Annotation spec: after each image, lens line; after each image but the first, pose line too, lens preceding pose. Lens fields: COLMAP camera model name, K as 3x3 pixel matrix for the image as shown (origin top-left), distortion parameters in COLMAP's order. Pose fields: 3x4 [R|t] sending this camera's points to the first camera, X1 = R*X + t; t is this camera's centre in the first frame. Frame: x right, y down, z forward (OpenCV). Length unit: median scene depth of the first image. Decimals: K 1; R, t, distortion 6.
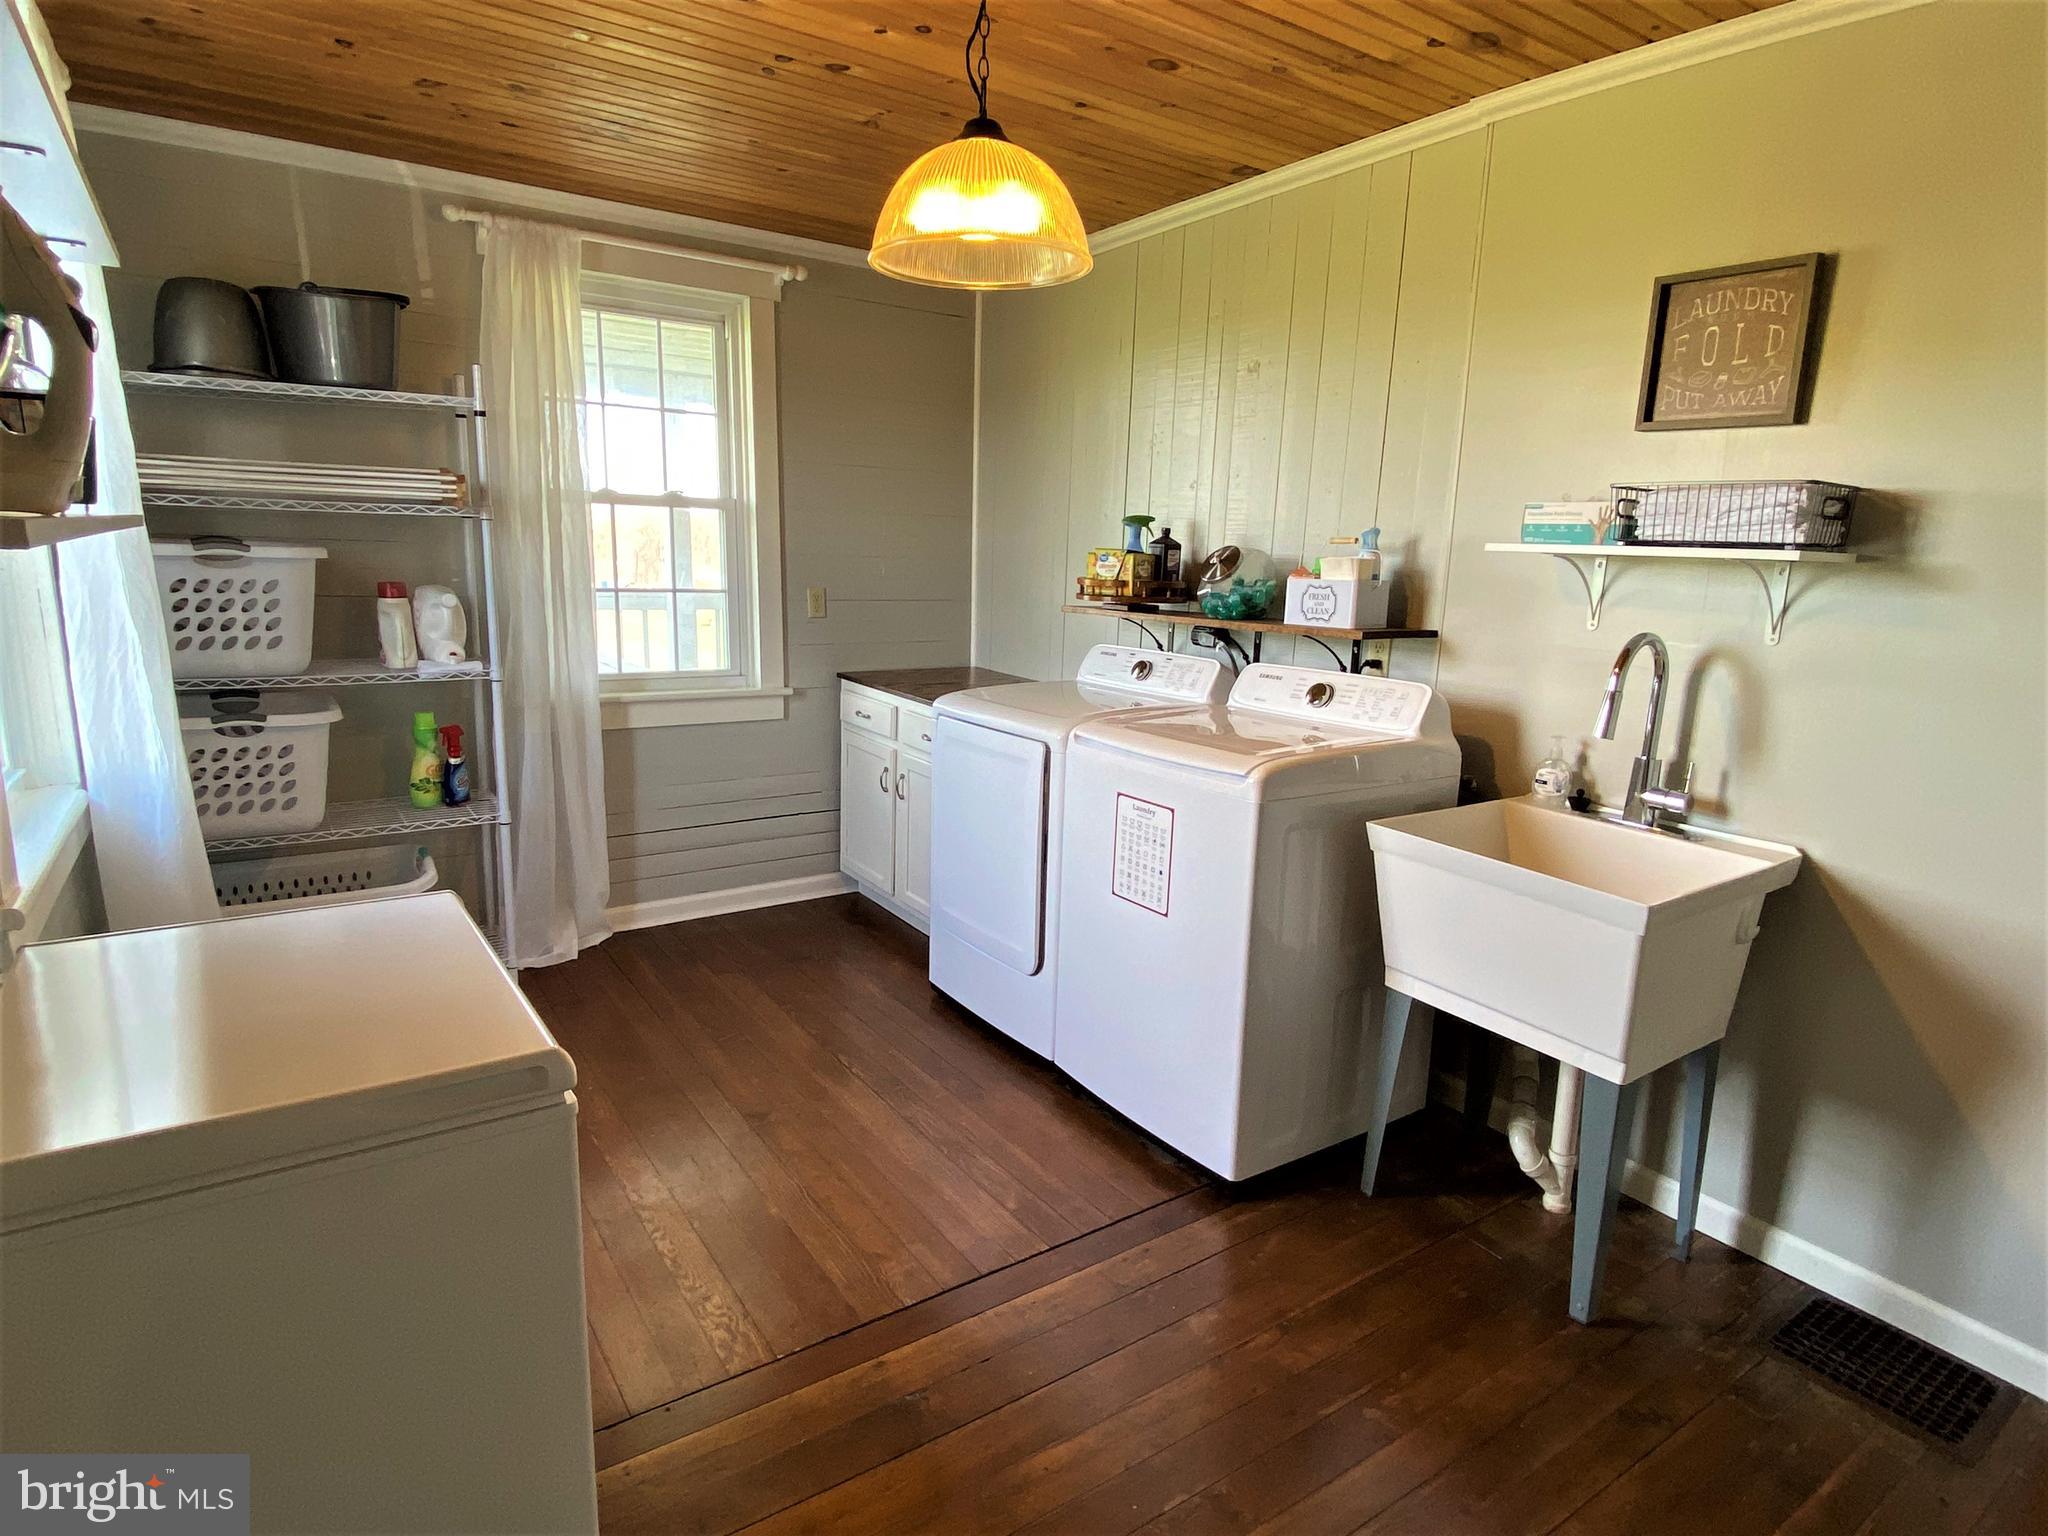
lens RADIAL K [[1156.5, 0, 1024.0], [0, 1156.5, 768.0], [0, 0, 1]] dist [0.000316, -0.000506]
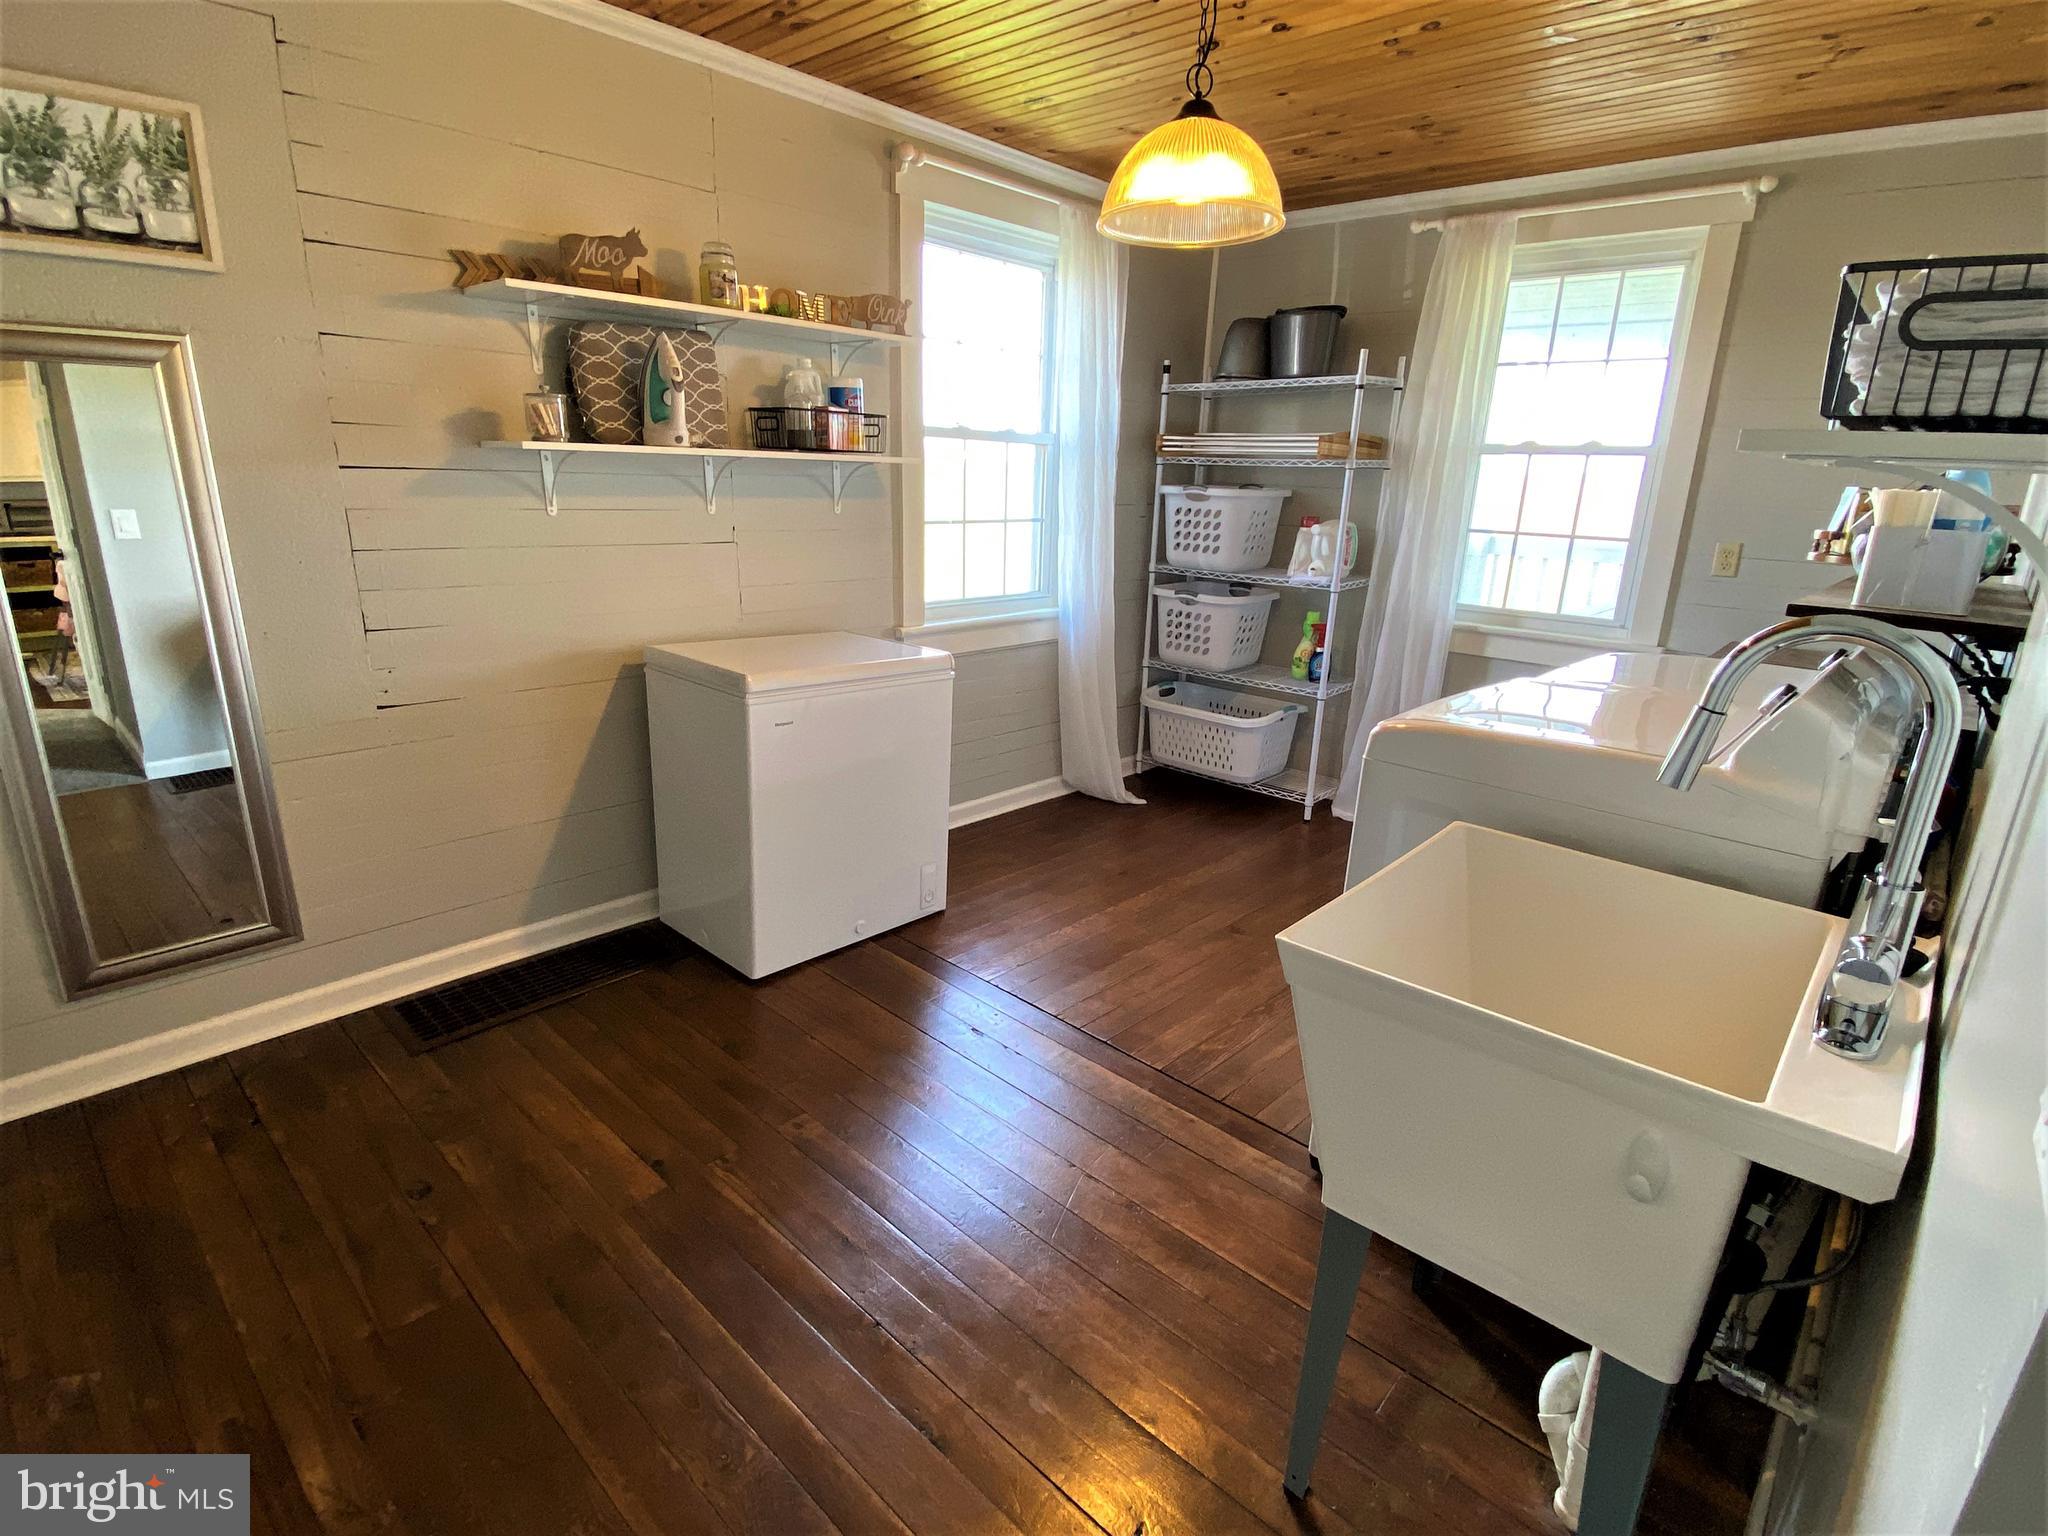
lens RADIAL K [[1008.4, 0, 1024.0], [0, 1008.4, 768.0], [0, 0, 1]] dist [-0.019170, -0.000492]
pose [[0.216494, 0.252424, -0.943087, 0.604858], [-0.201177, 0.956799, 0.209913, -0.052335], [0.955332, 0.144283, 0.257923, 0.386941]]
